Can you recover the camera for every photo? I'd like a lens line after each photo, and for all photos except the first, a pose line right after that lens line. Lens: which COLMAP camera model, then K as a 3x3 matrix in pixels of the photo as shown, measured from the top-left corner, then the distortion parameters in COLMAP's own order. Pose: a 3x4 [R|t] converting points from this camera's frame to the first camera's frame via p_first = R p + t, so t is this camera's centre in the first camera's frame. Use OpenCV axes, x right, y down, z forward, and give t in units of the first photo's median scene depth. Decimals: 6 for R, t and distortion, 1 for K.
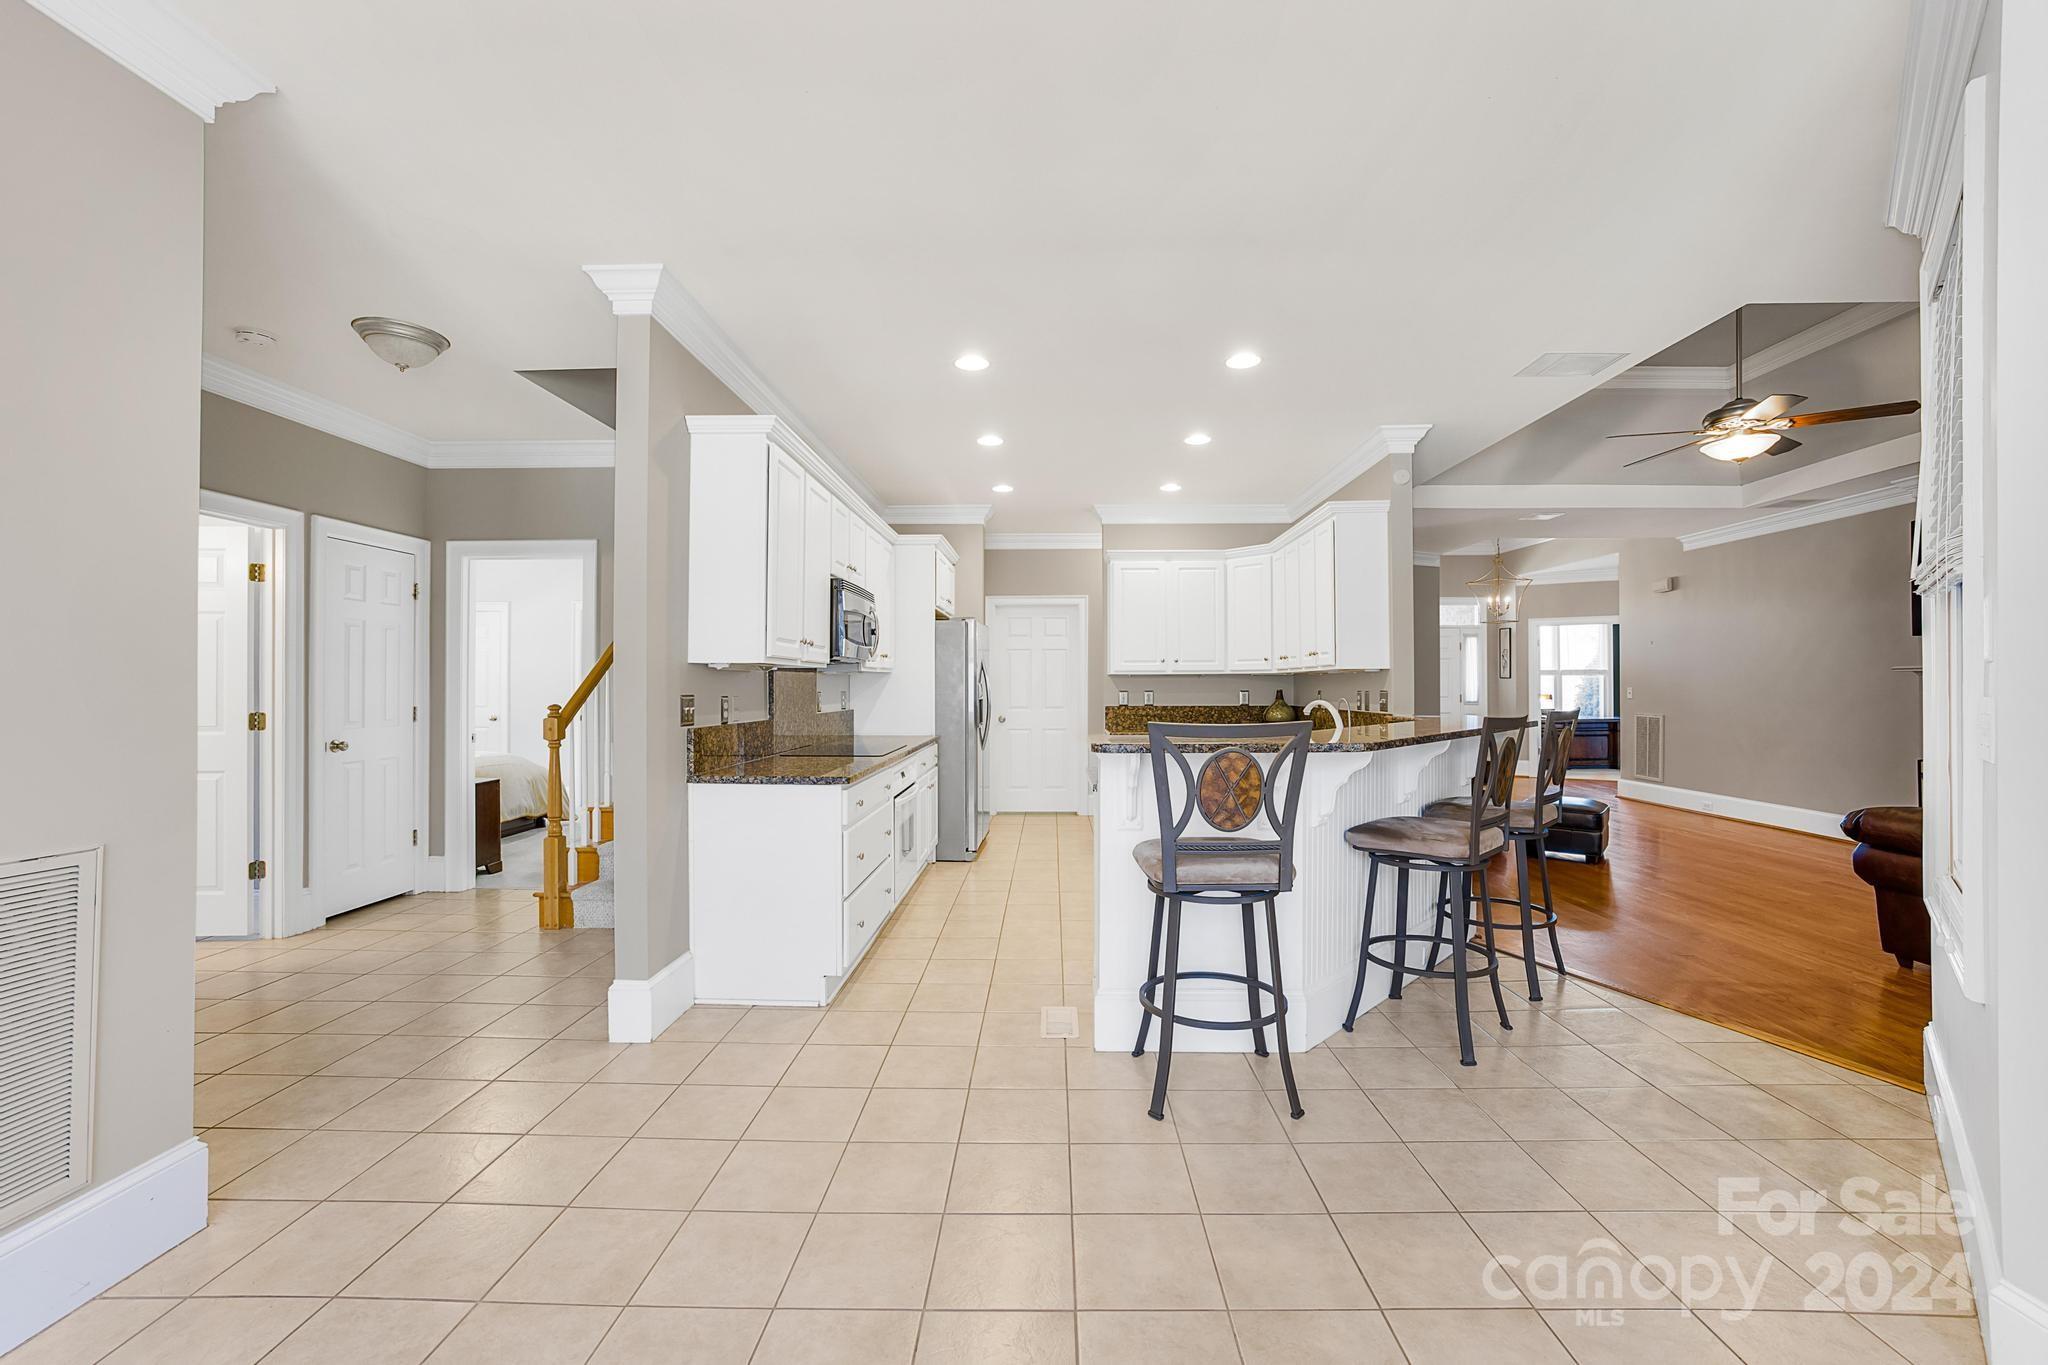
lens RADIAL K [[801.7, 0, 1032.2], [0, 801.7, 684.5], [0, 0, 1]] dist [-0.029448, 0.006863]
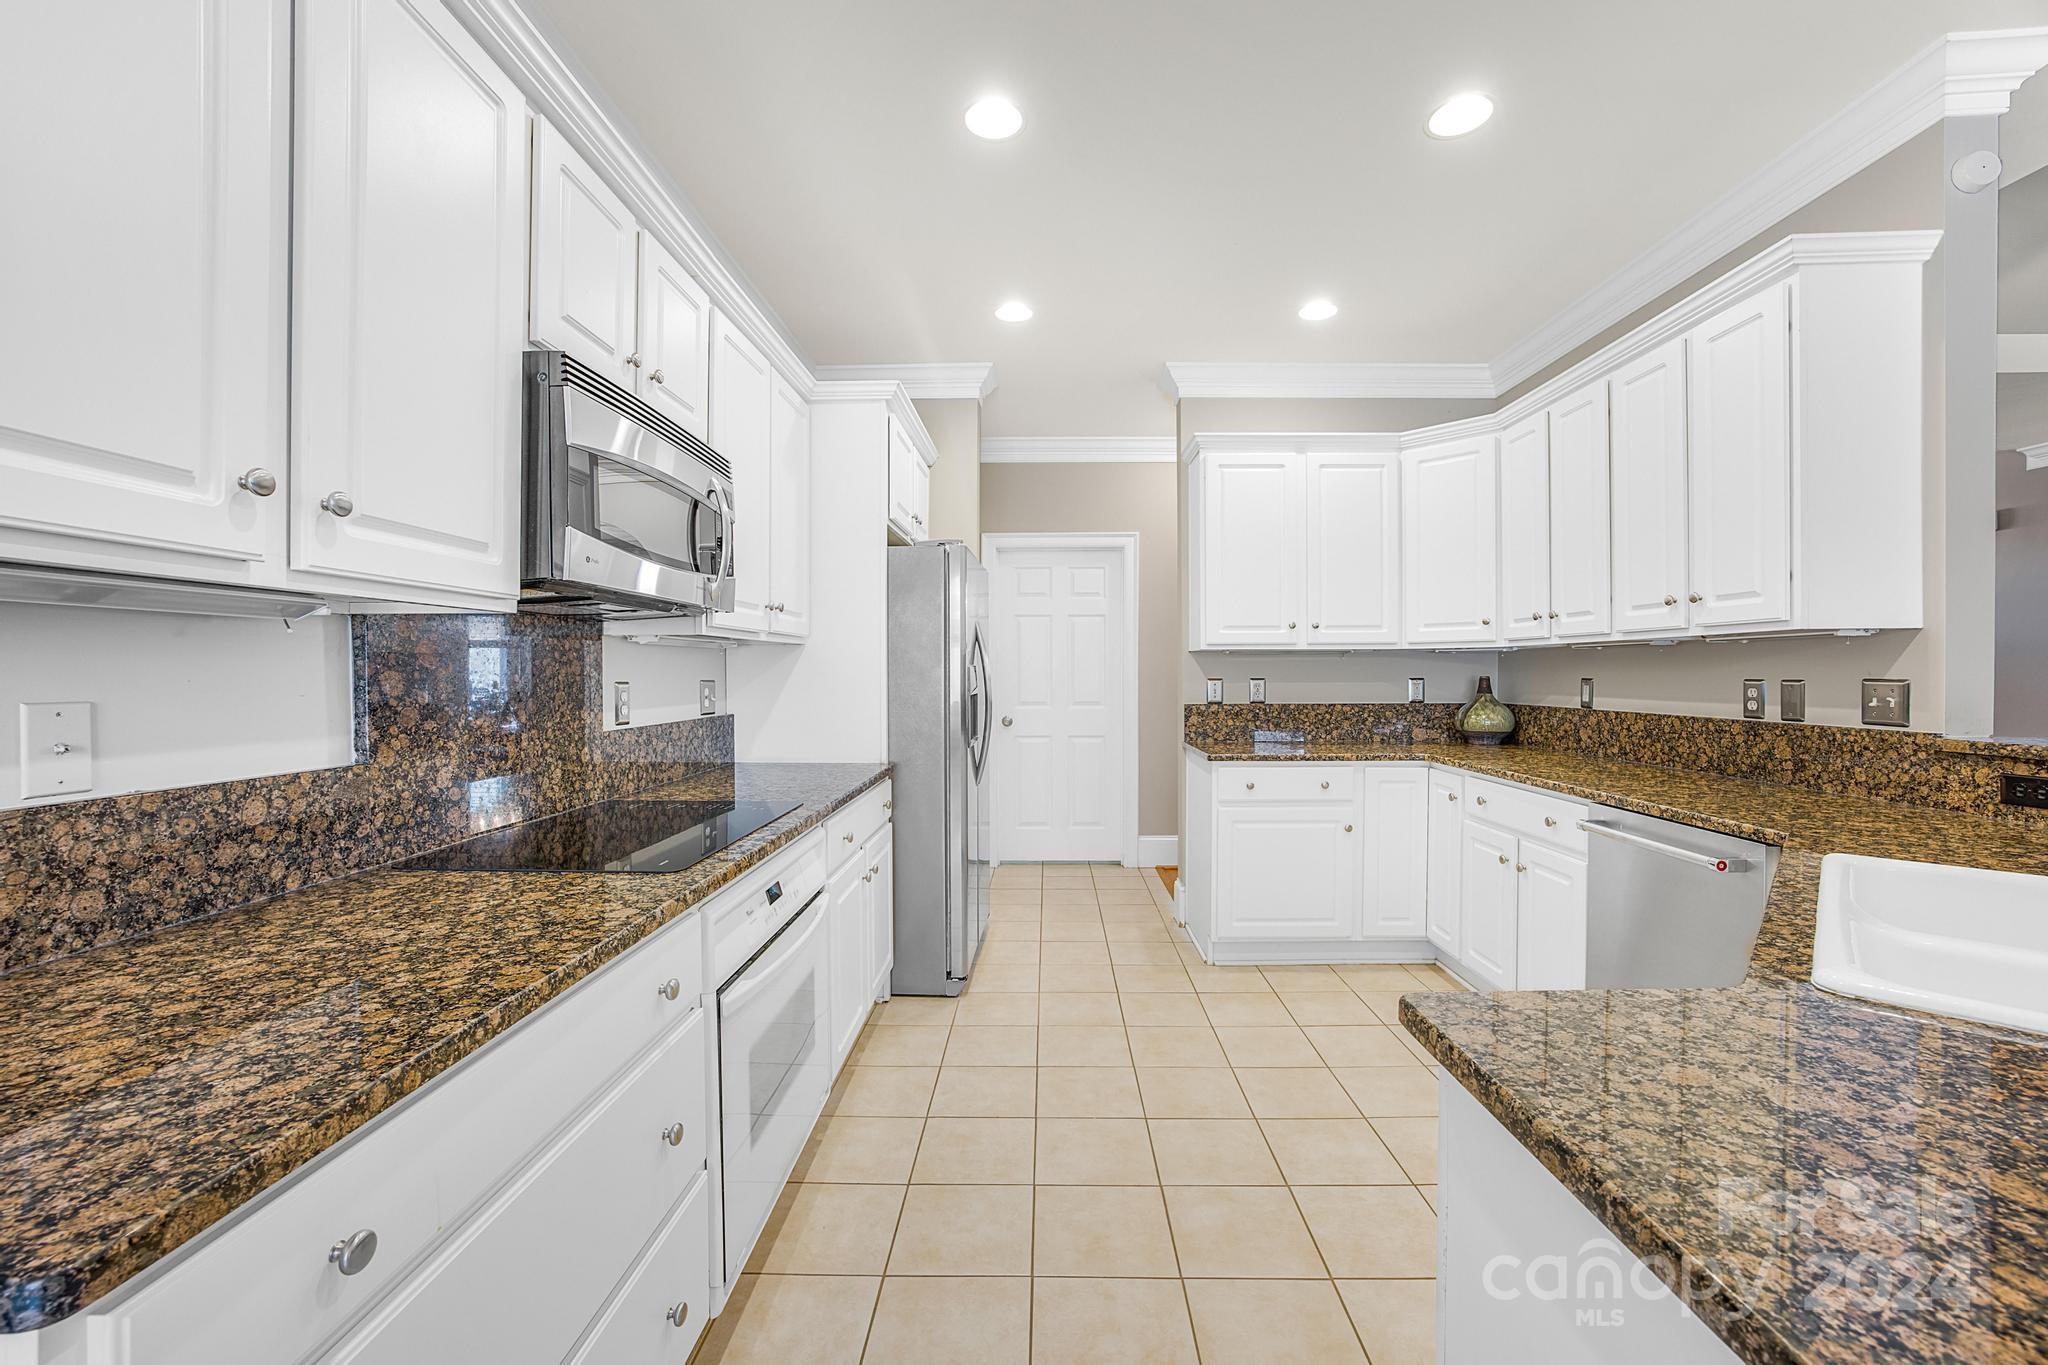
lens RADIAL K [[801.7, 0, 1026.4], [0, 801.7, 682.3], [0, 0, 1]] dist [-0.029448, 0.006863]
pose [[0.999996, -0.000062, -0.002746, -0.025562], [0.000101, 0.999897, 0.014341, 0.002397], [0.002745, -0.014342, 0.999893, 0.429670]]
